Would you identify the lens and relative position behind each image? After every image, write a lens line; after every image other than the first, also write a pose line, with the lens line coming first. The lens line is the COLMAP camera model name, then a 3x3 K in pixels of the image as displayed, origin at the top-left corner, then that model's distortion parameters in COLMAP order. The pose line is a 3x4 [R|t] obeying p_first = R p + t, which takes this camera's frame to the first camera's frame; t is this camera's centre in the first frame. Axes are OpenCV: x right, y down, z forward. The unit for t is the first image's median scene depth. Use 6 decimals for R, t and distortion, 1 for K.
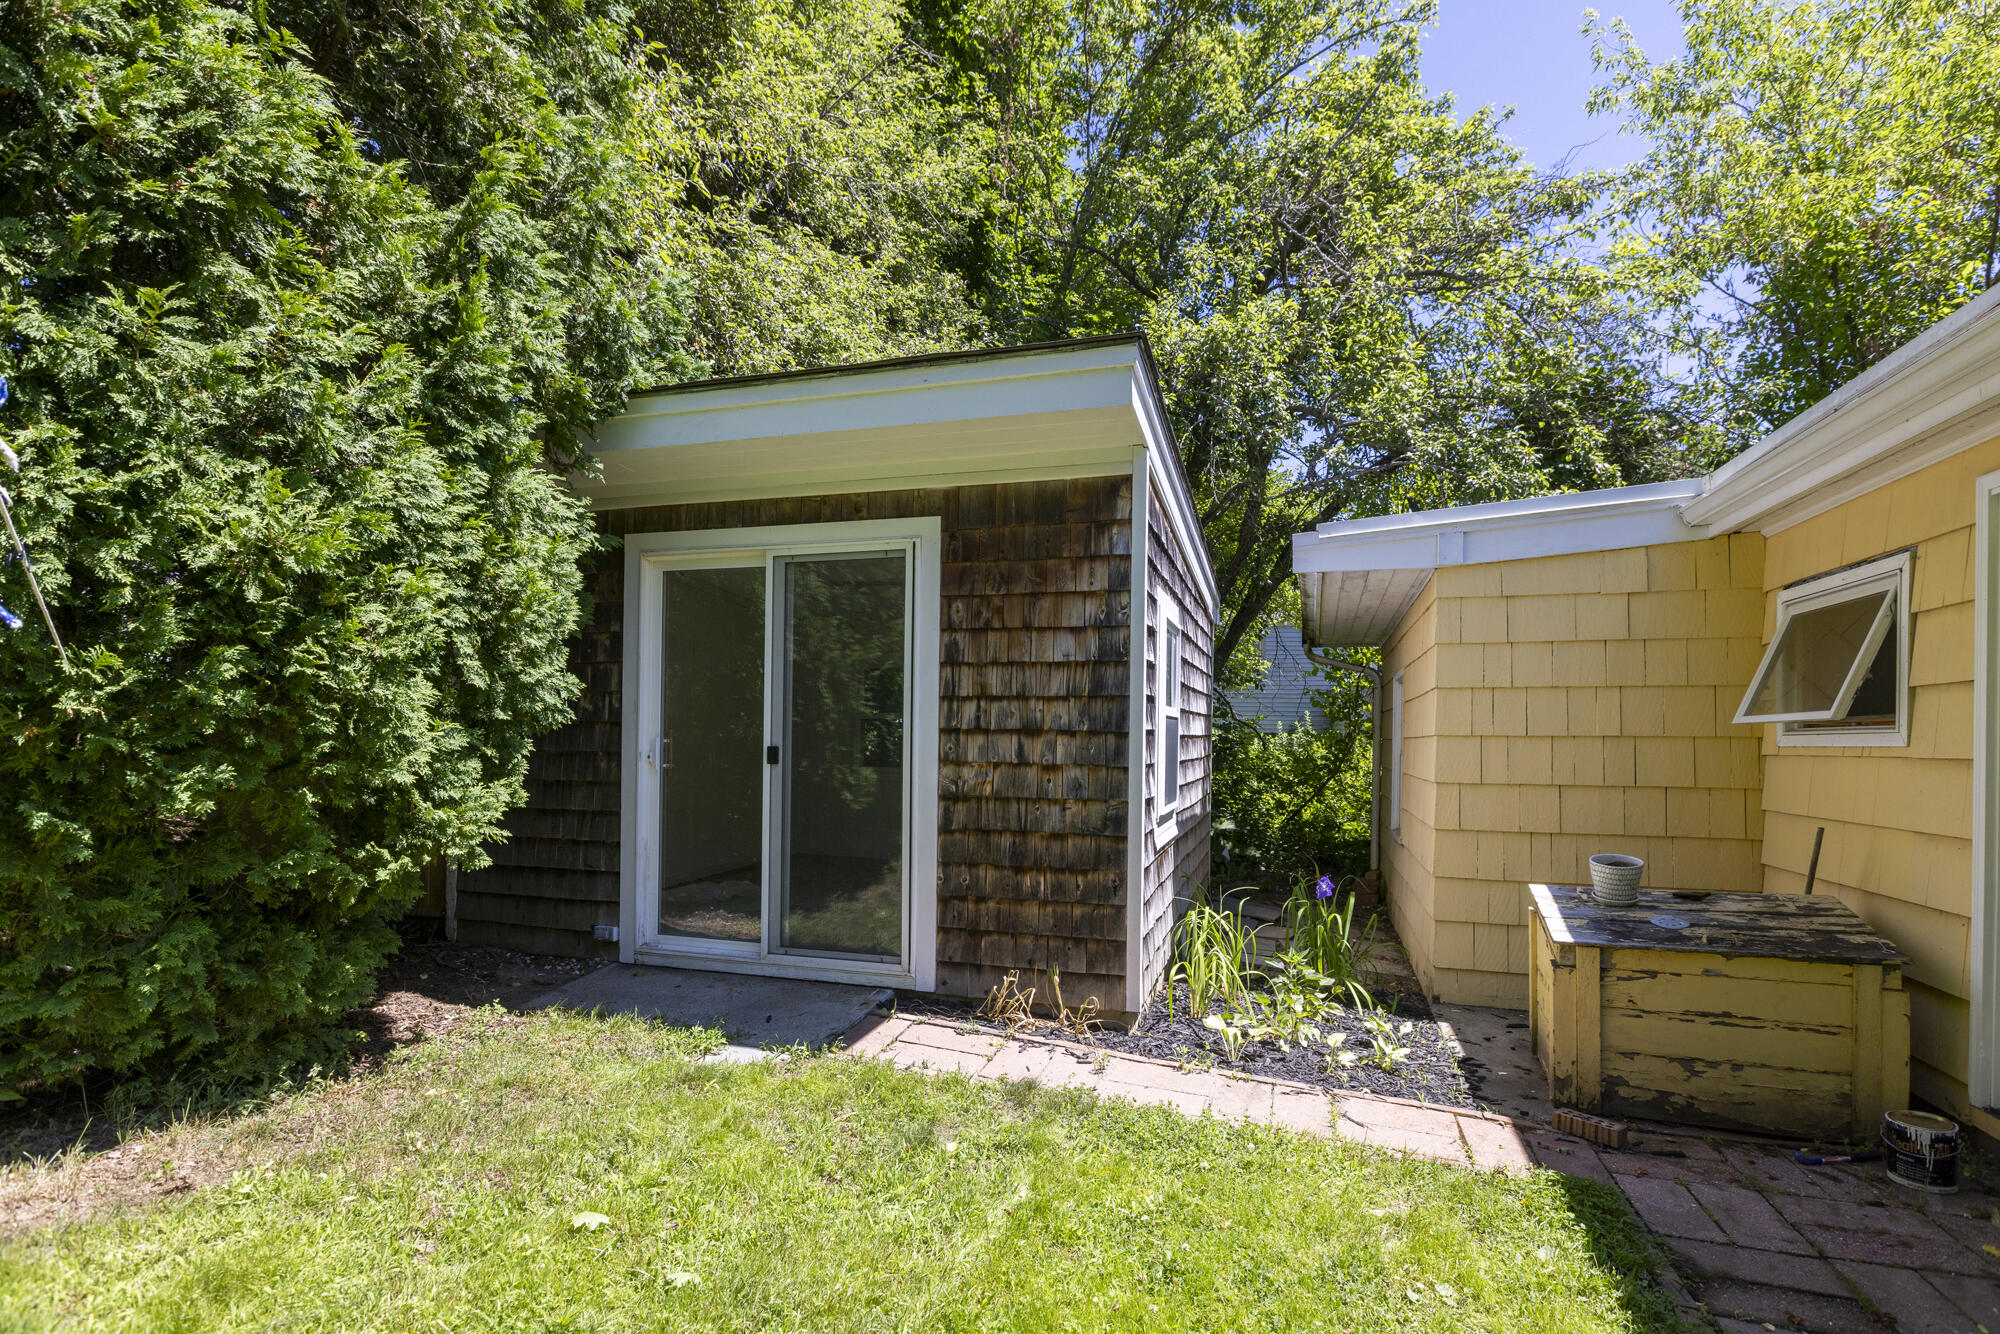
lens RADIAL K [[1001.2, 0, 997.1], [0, 1001.2, 737.8], [0, 0, 1]] dist [-0.000654, -0.000050]
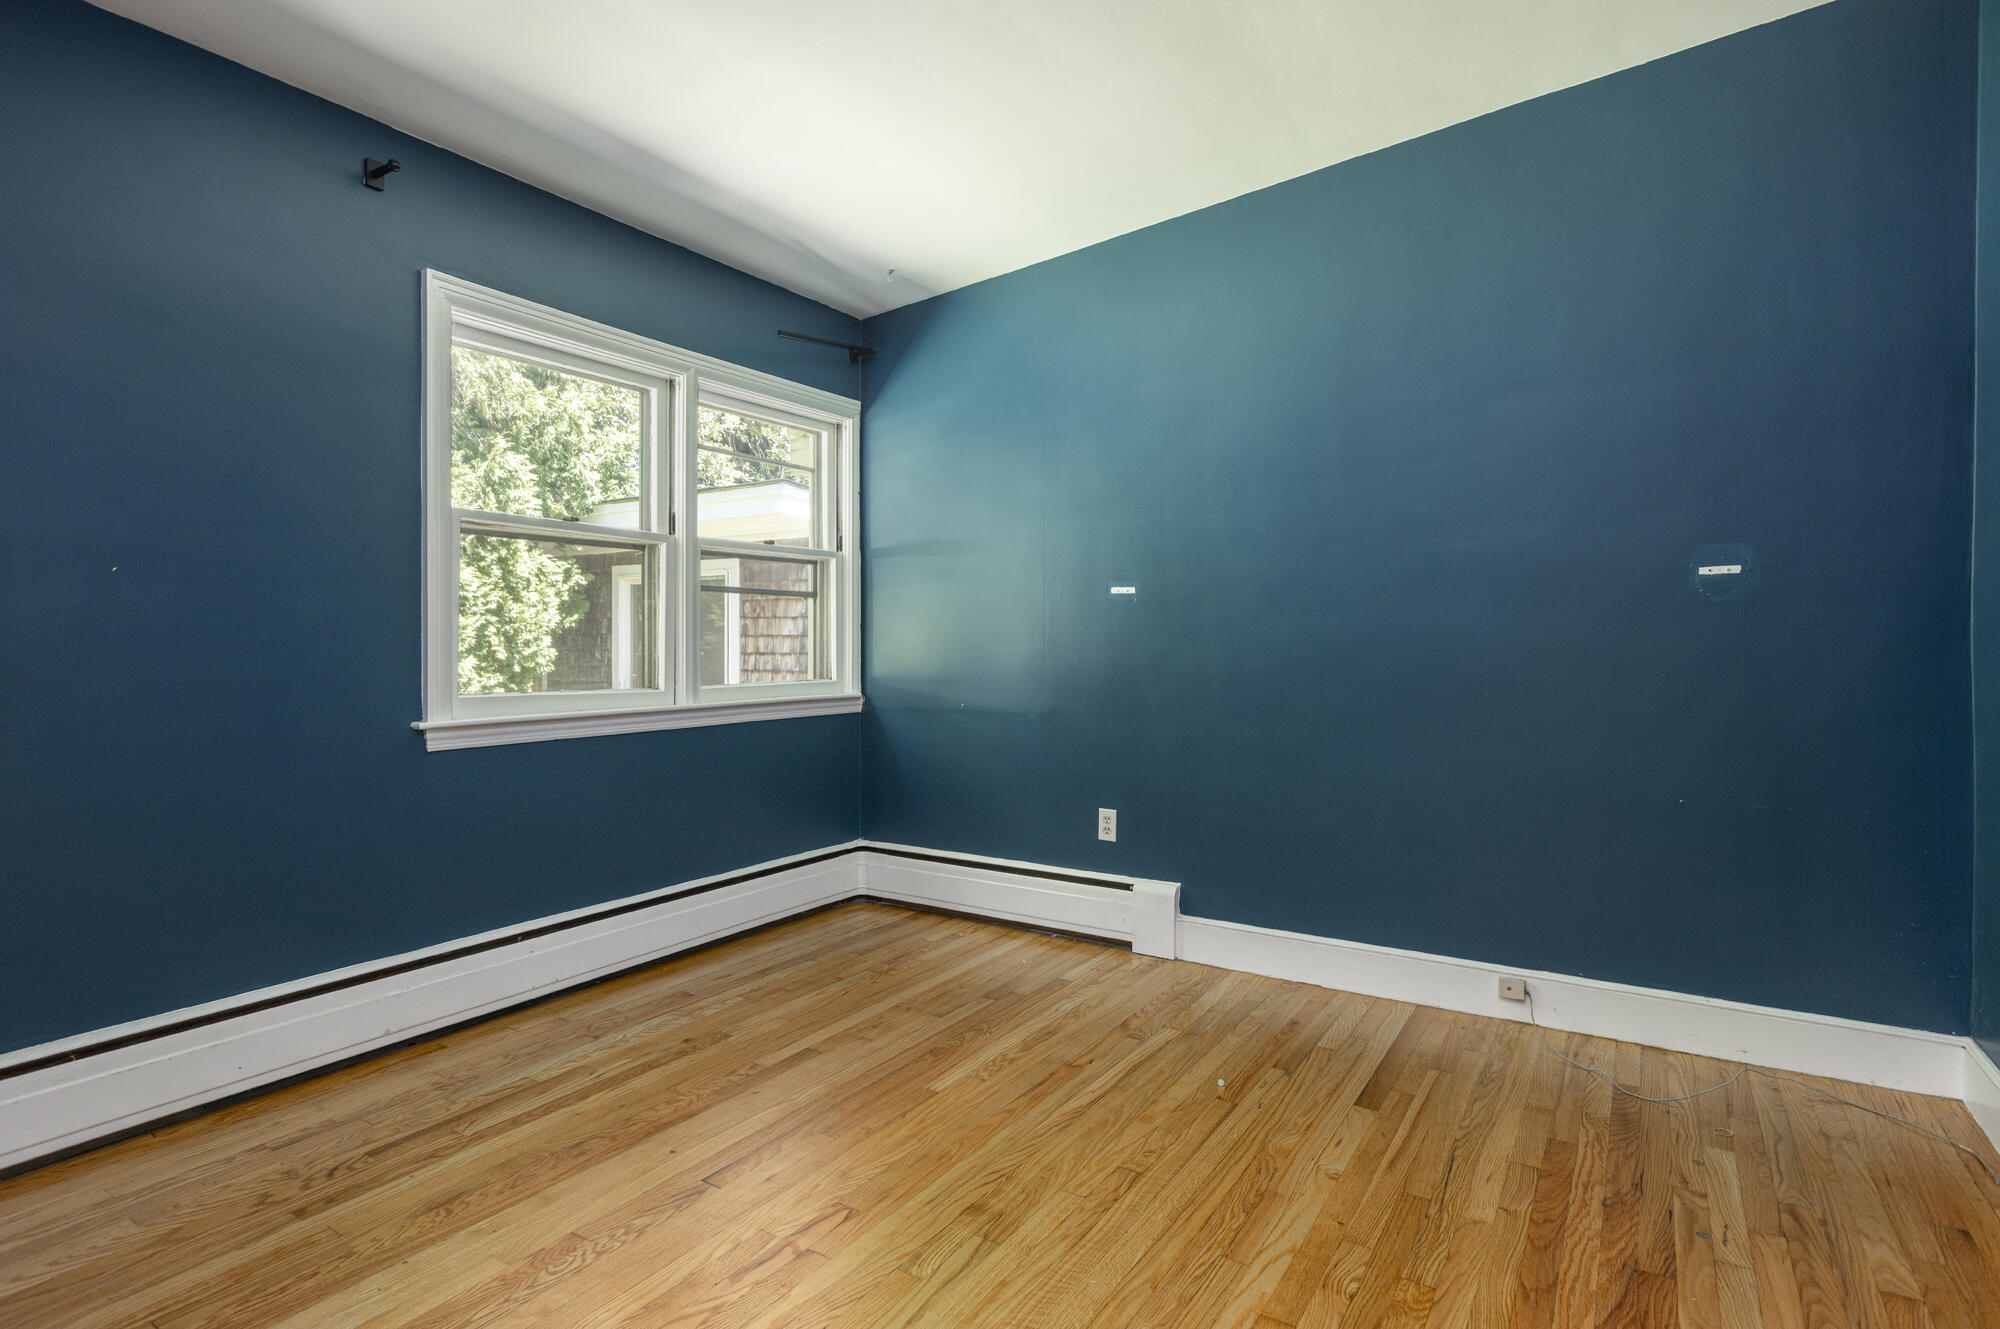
lens RADIAL K [[1049.3, 0, 972.2], [0, 1049.3, 646.2], [0, 0, 1]] dist [-0.002285, -0.000928]
pose [[0.961552, -0.011680, -0.274374, 0.950511], [0.012720, 0.999917, 0.002011, -0.054029], [0.274328, -0.005424, 0.961621, -0.830835]]
